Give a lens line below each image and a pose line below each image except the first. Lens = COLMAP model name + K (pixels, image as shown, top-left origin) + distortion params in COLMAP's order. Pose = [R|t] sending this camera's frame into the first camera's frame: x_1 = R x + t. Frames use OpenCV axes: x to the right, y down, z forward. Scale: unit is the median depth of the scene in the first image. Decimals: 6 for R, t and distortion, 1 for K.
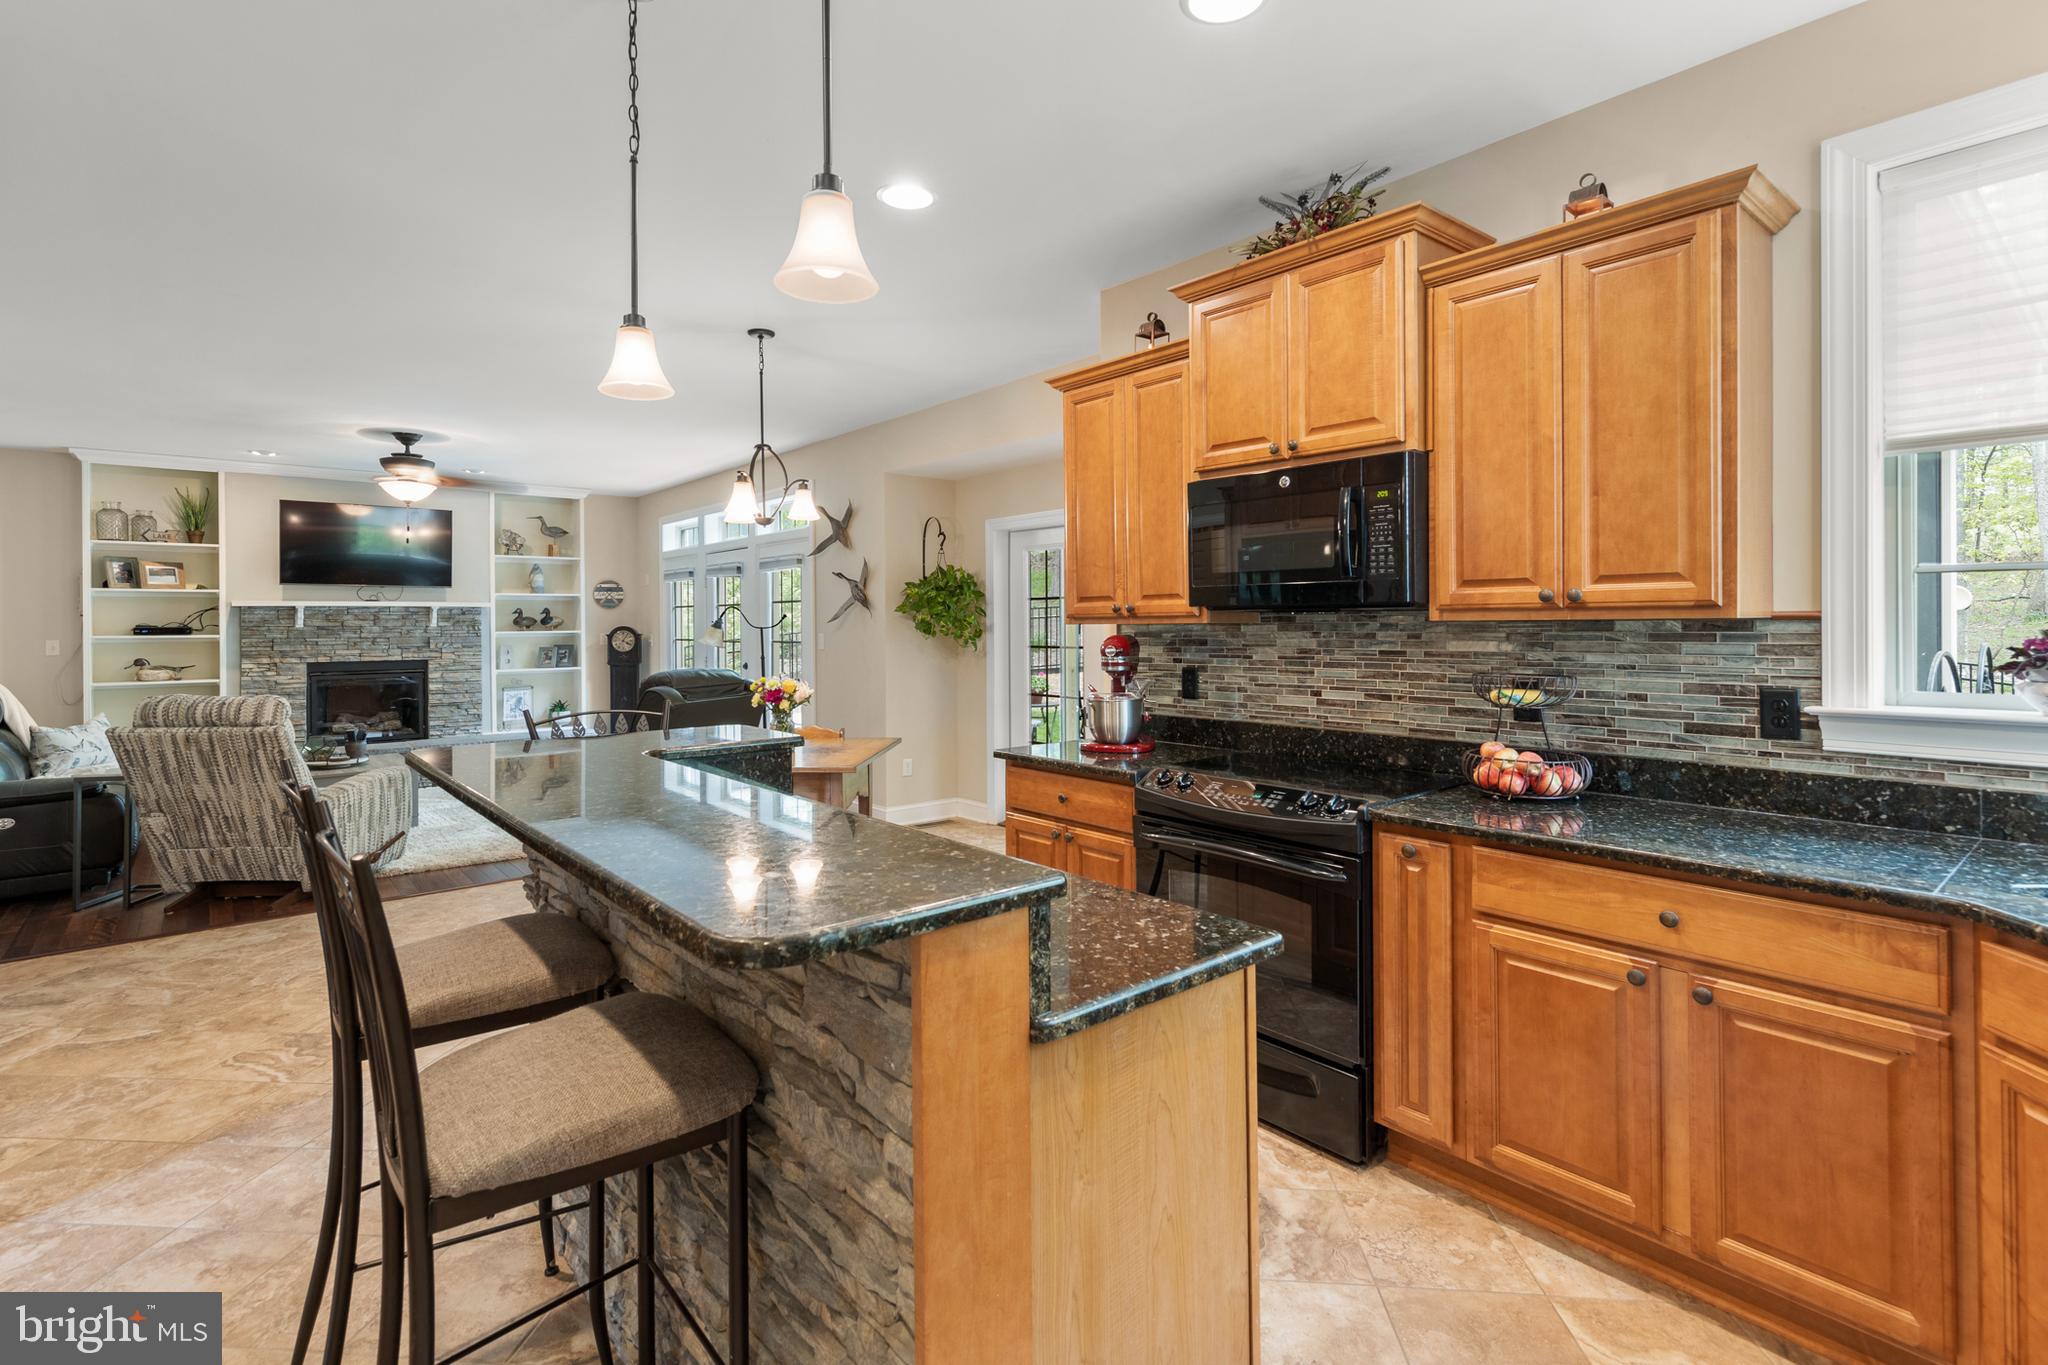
lens RADIAL K [[958.2, 0, 1035.3], [0, 958.2, 625.2], [0, 0, 1]] dist [0.002072, 0.000207]
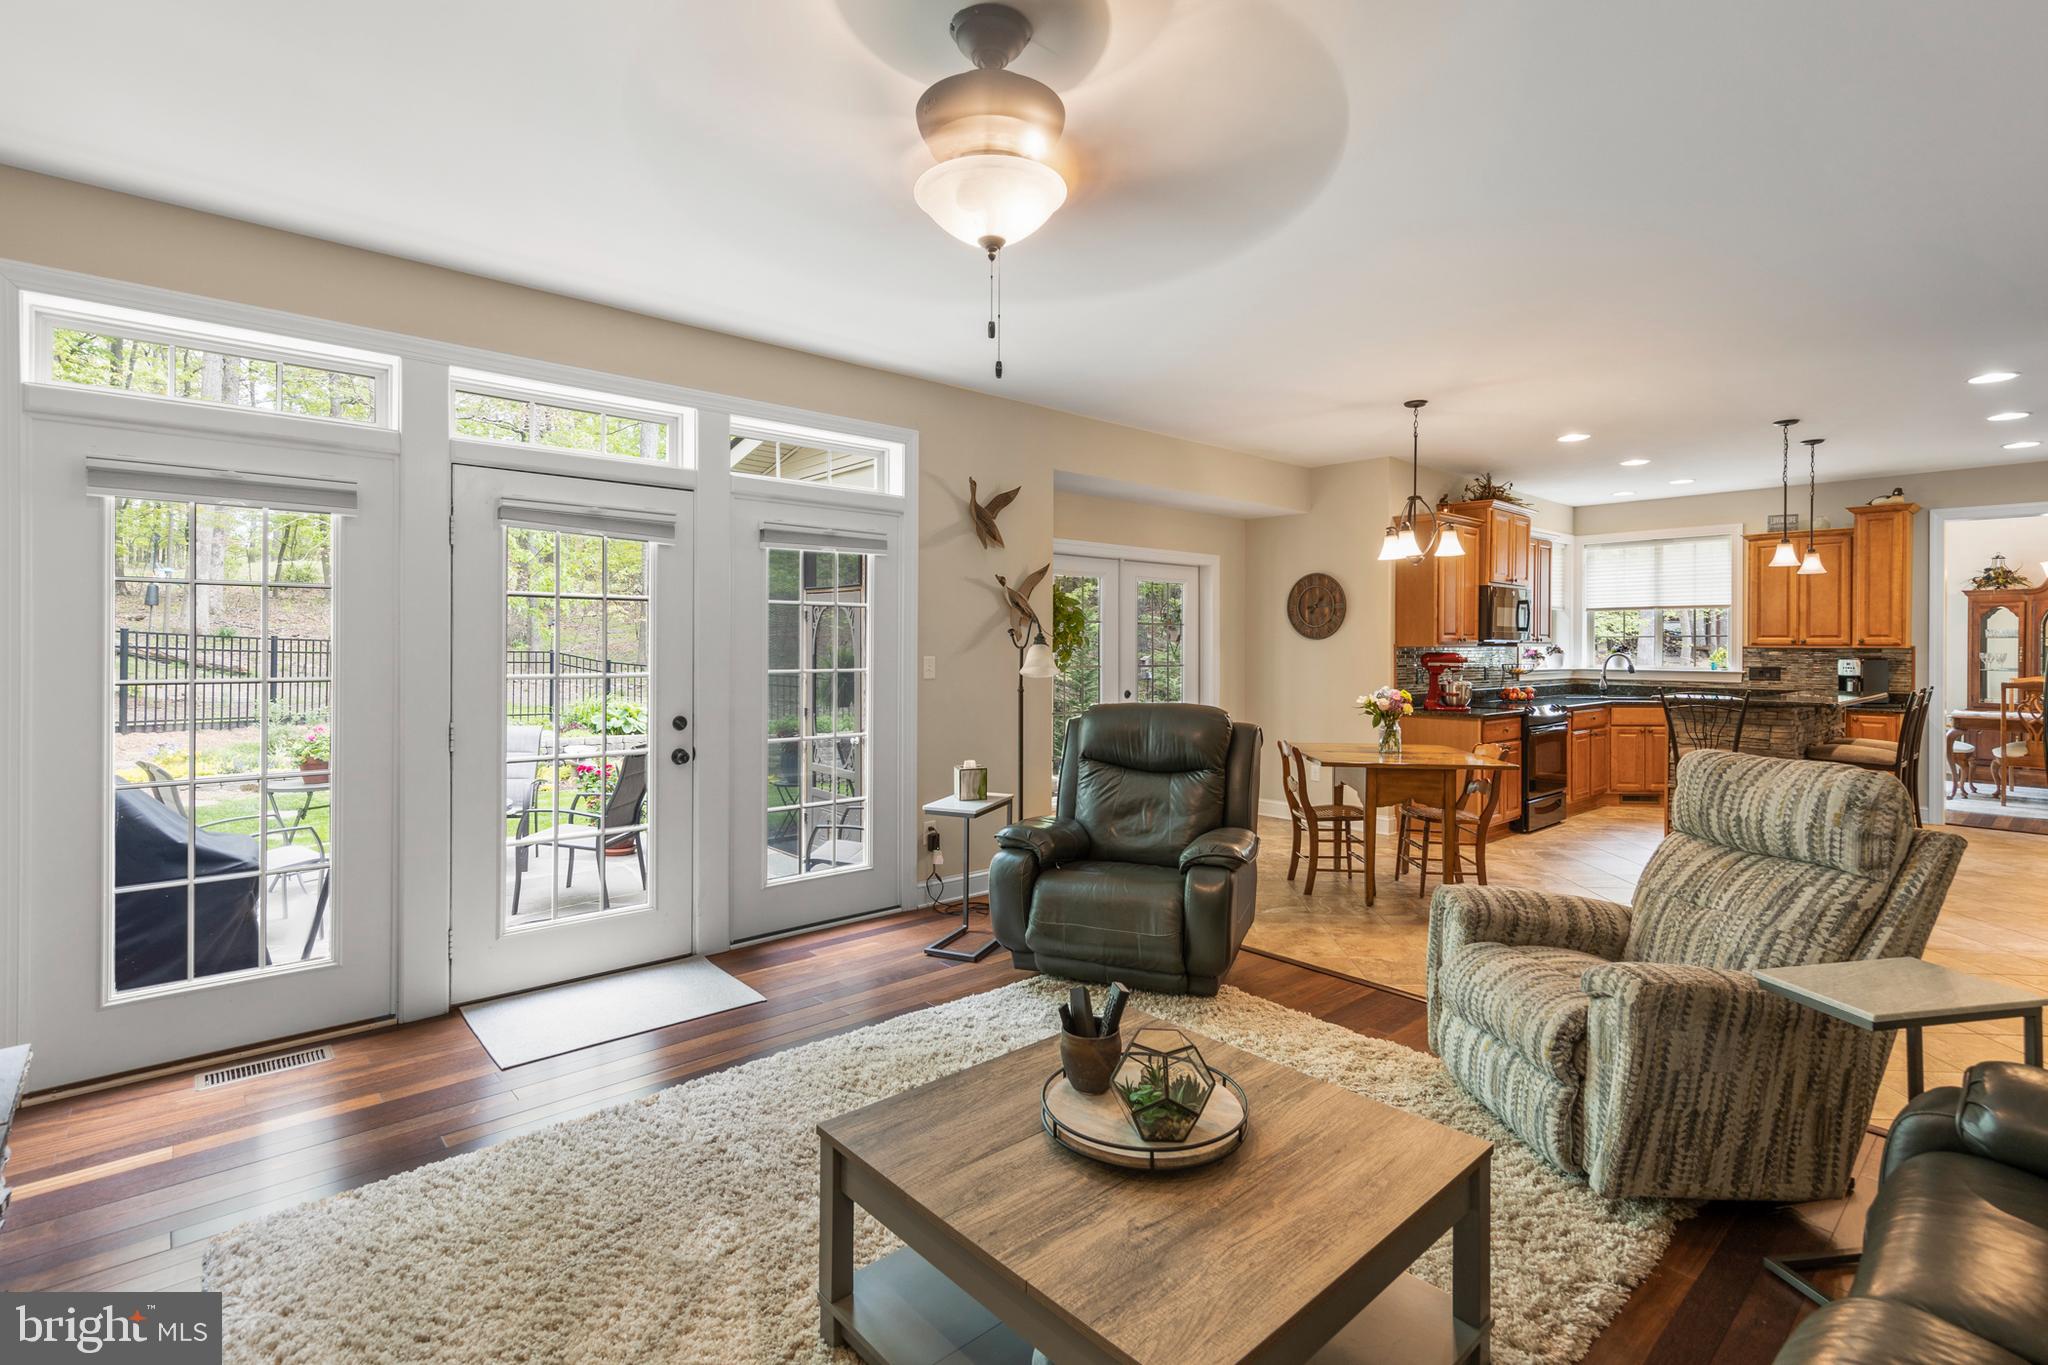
lens RADIAL K [[942.2, 0, 1029.9], [0, 942.2, 674.2], [0, 0, 1]] dist [0.001930, -0.000500]
pose [[-0.015626, -0.020754, 0.999663, -0.825133], [-0.001138, 0.999784, 0.020738, 0.007272], [-0.999877, -0.000814, -0.015646, 0.846430]]
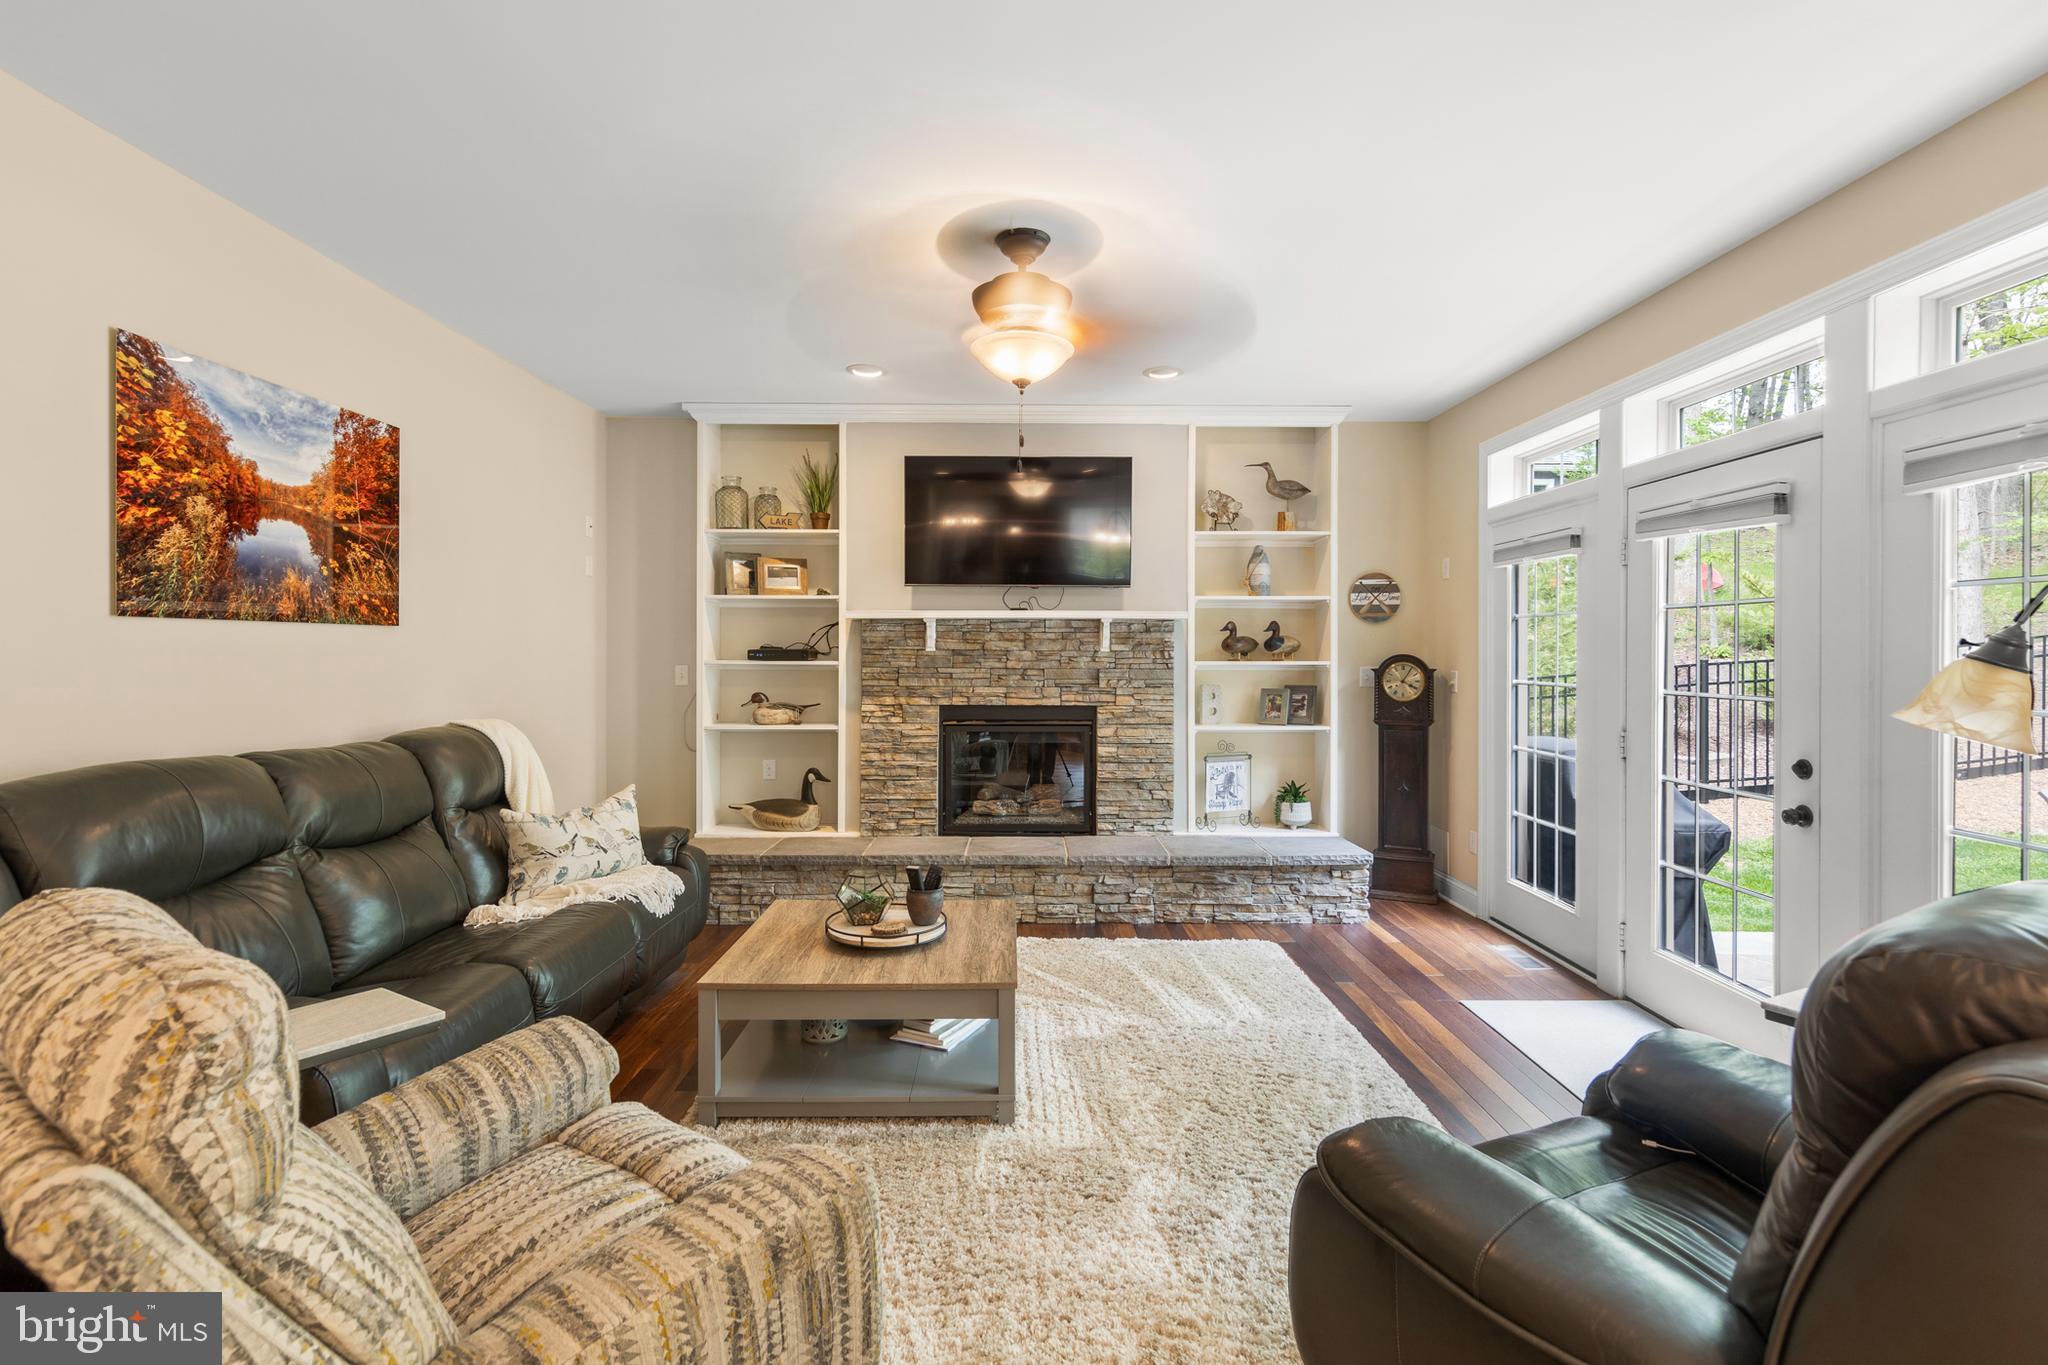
lens RADIAL K [[951.0, 0, 1029.5], [0, 951.0, 654.5], [0, 0, 1]] dist [0.004079, 0.000077]
pose [[0.764286, 0.010454, -0.644793, -0.300975], [-0.009468, 0.999943, 0.004988, 0.000708], [0.644808, 0.002293, 0.764341, 0.556434]]
